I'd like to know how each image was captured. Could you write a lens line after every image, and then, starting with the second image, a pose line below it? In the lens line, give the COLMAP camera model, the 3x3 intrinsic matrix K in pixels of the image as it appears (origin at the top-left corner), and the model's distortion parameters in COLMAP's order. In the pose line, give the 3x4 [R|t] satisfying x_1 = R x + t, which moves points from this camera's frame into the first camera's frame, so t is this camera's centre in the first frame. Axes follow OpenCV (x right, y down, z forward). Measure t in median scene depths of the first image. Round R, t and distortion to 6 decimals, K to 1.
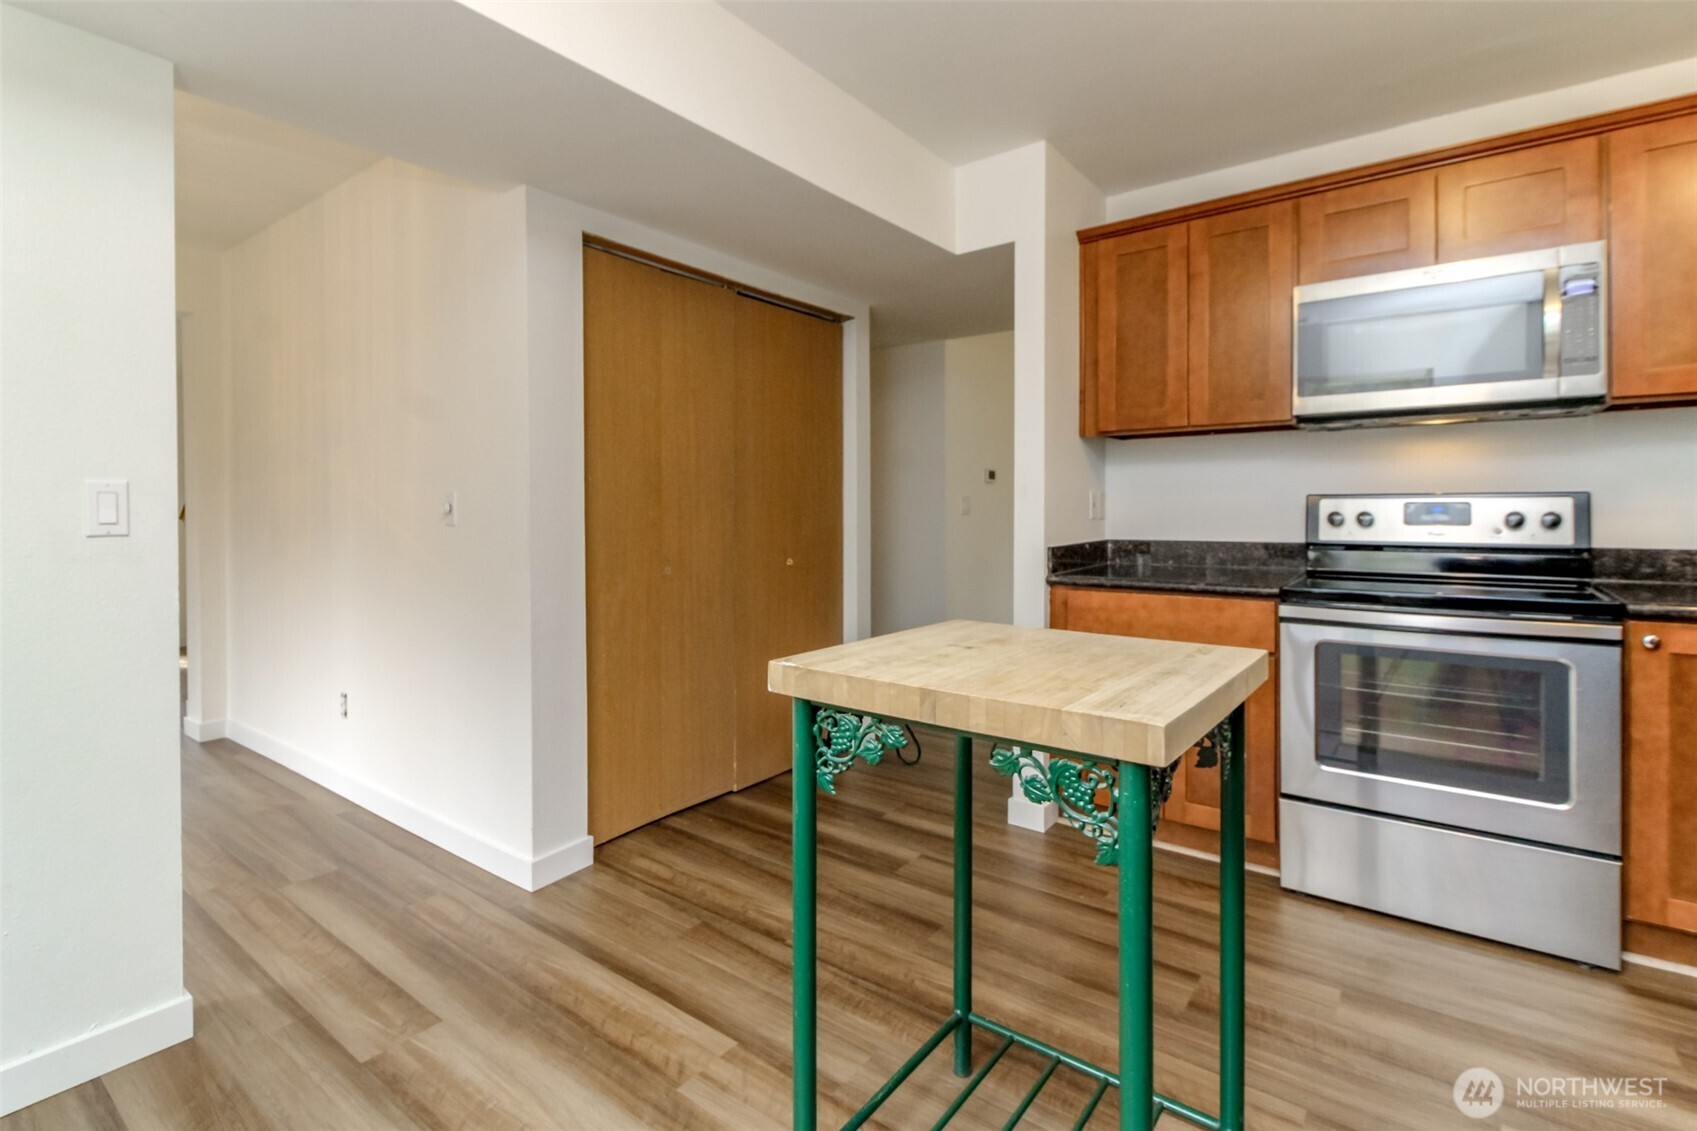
lens RADIAL K [[774.6, 0, 855.8], [0, 774.6, 506.8], [0, 0, 1]] dist [-0.000104, -0.000192]
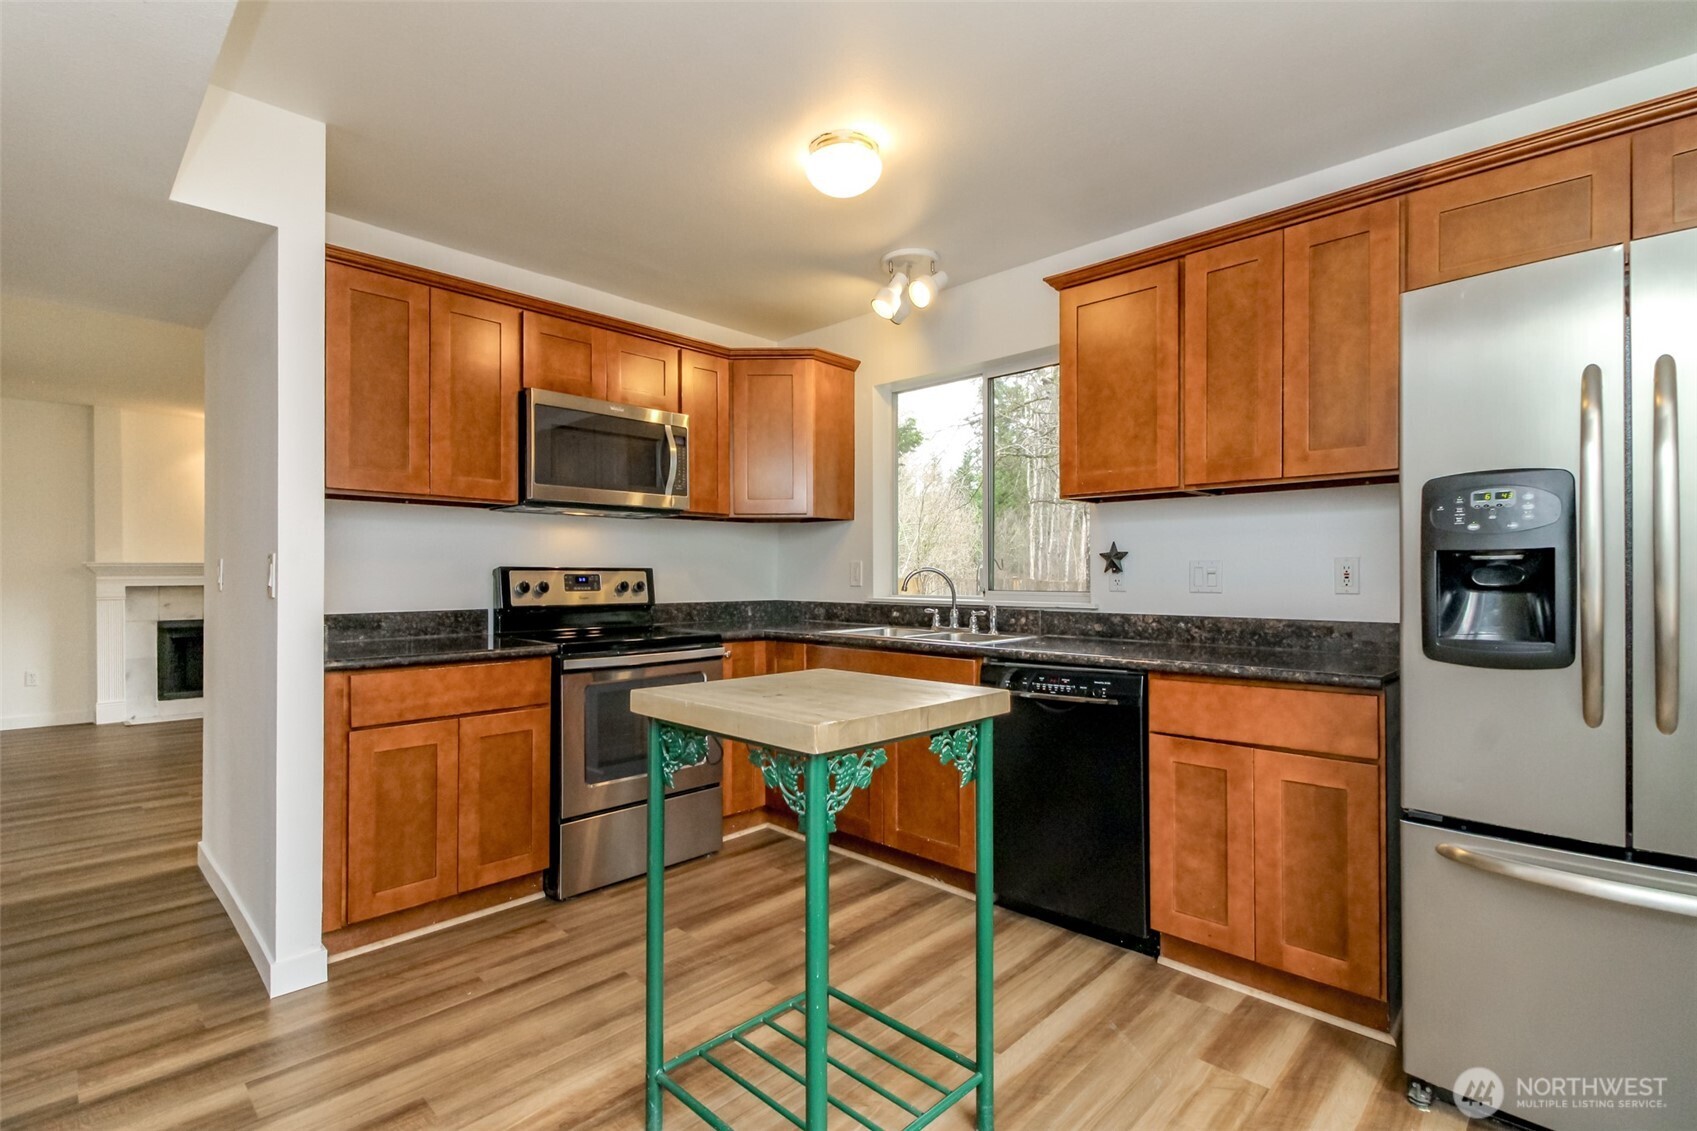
lens RADIAL K [[785.2, 0, 848.5], [0, 785.2, 565.5], [0, 0, 1]] dist [-0.001355, -0.000591]
pose [[0.127962, 0.017075, 0.991632, -0.506933], [-0.000351, 0.999853, -0.017171, 0.002523], [-0.991779, 0.001849, 0.127950, 0.357482]]
